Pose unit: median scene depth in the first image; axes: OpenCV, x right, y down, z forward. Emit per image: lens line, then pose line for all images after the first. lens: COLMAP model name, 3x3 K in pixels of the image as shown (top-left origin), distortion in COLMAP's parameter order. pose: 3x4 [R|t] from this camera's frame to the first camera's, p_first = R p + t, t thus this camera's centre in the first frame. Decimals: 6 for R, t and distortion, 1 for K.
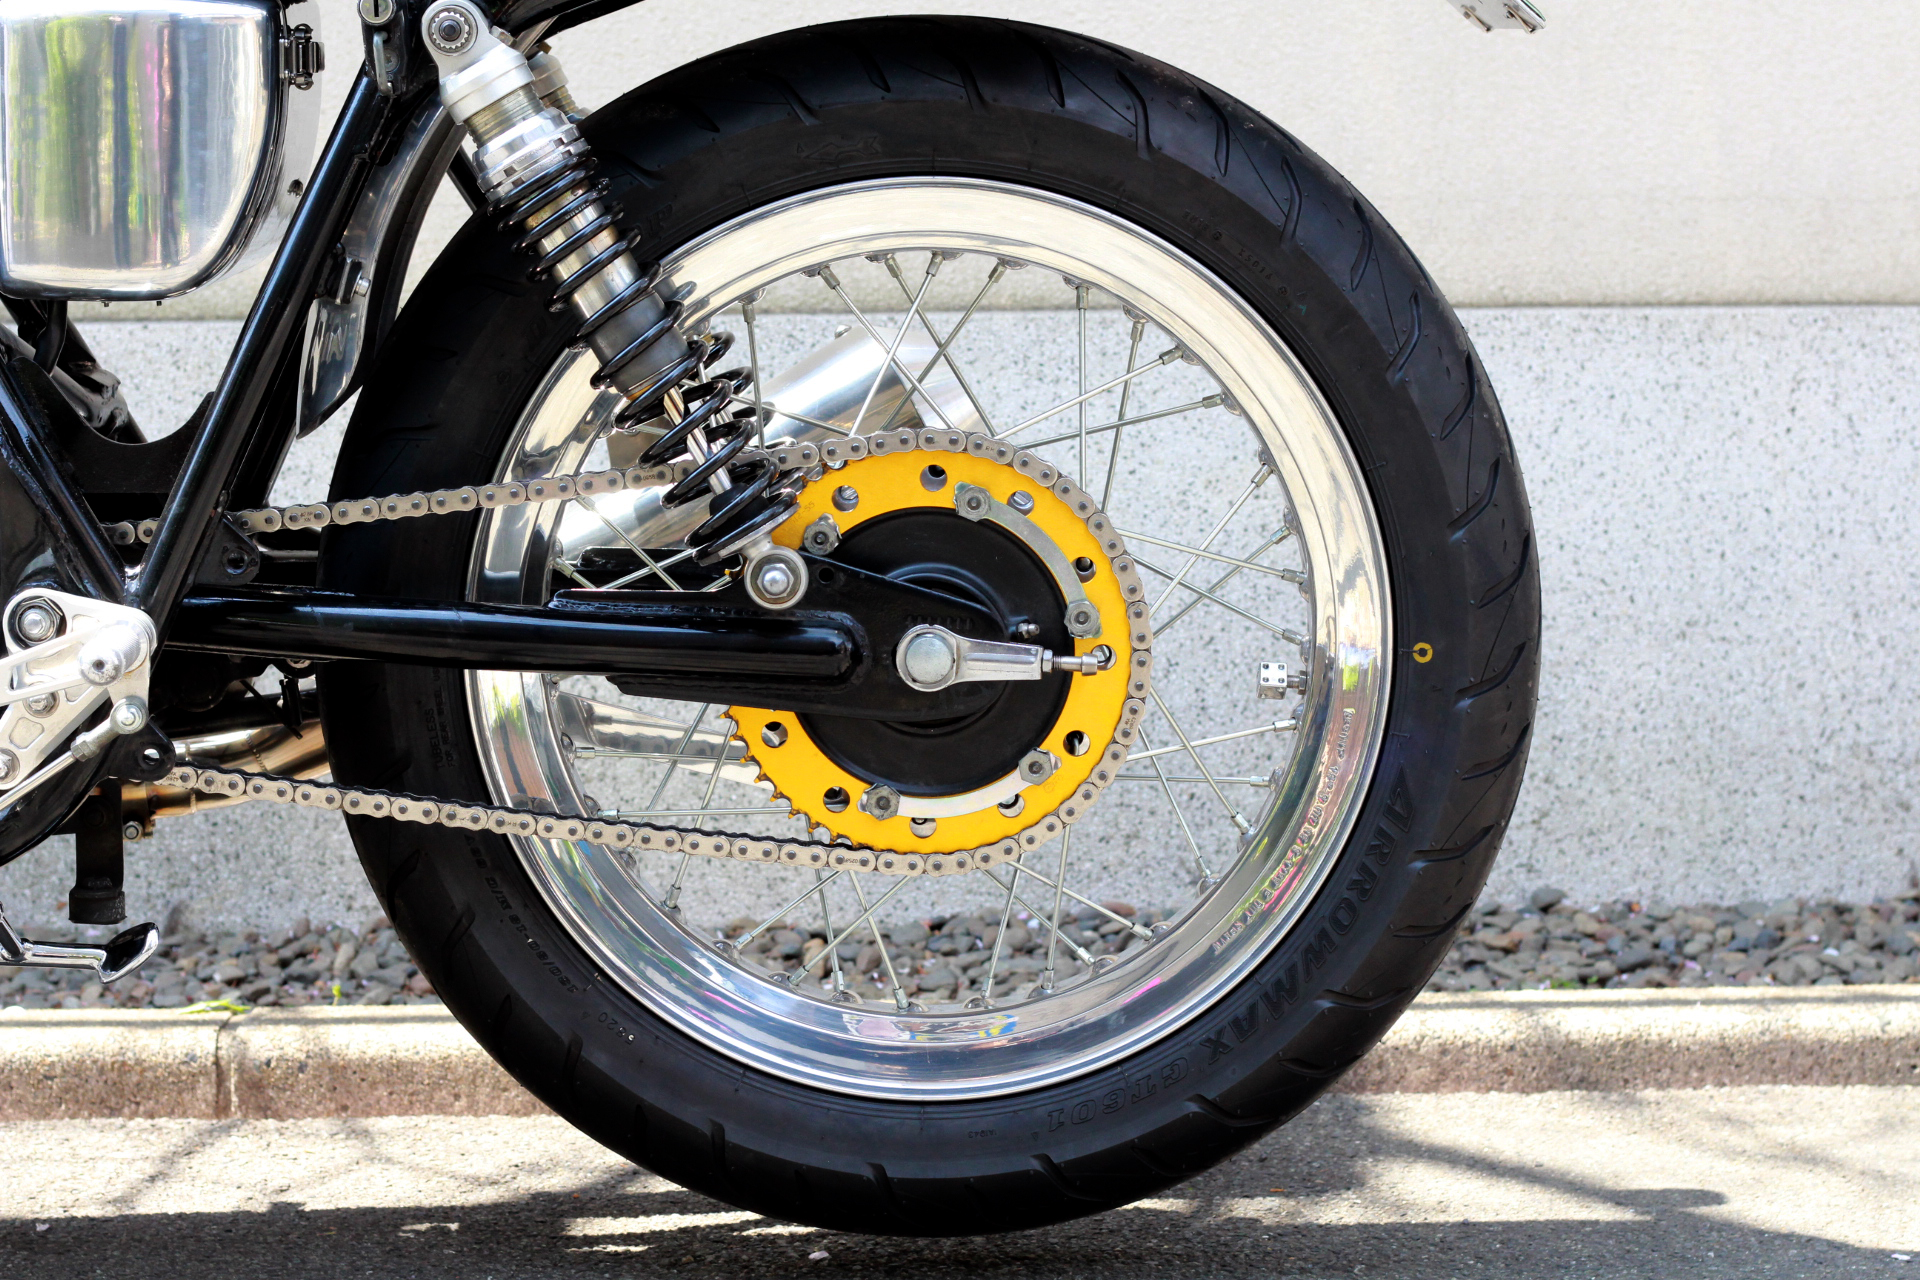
lens RADIAL K [[4501.6, 0, 960.0], [0, 4501.6, 640.0], [0, 0, 1]] dist [-0.086961, -0.115184]
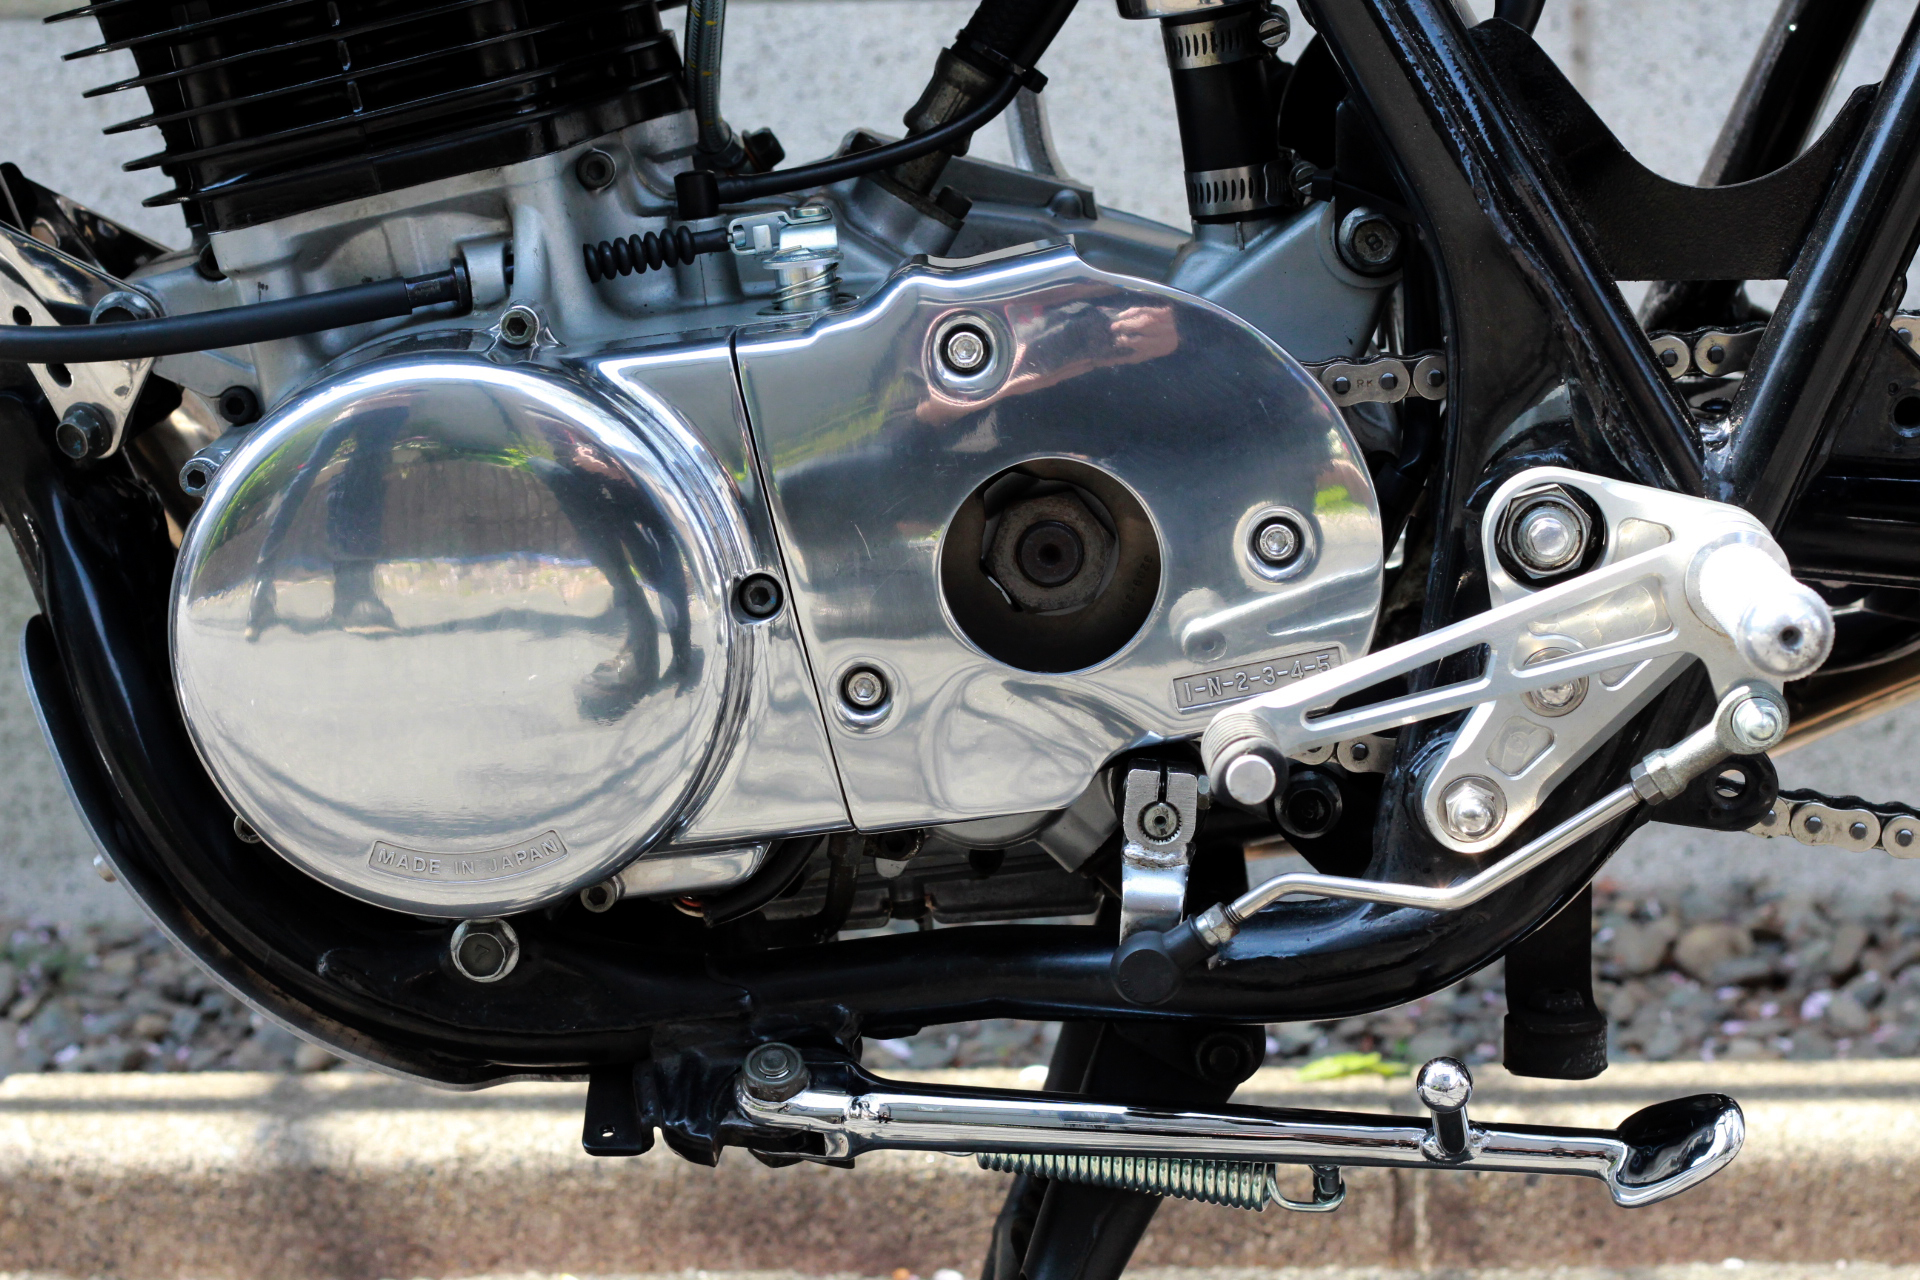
lens RADIAL K [[4501.6, 0, 960.0], [0, 4501.6, 640.0], [0, 0, 1]] dist [-0.086961, -0.115184]
pose [[0.998448, 0.000537, -0.055696, -0.191446], [0.002841, 0.998161, 0.060549, -0.018136], [0.055626, -0.060613, 0.996610, 0.375095]]
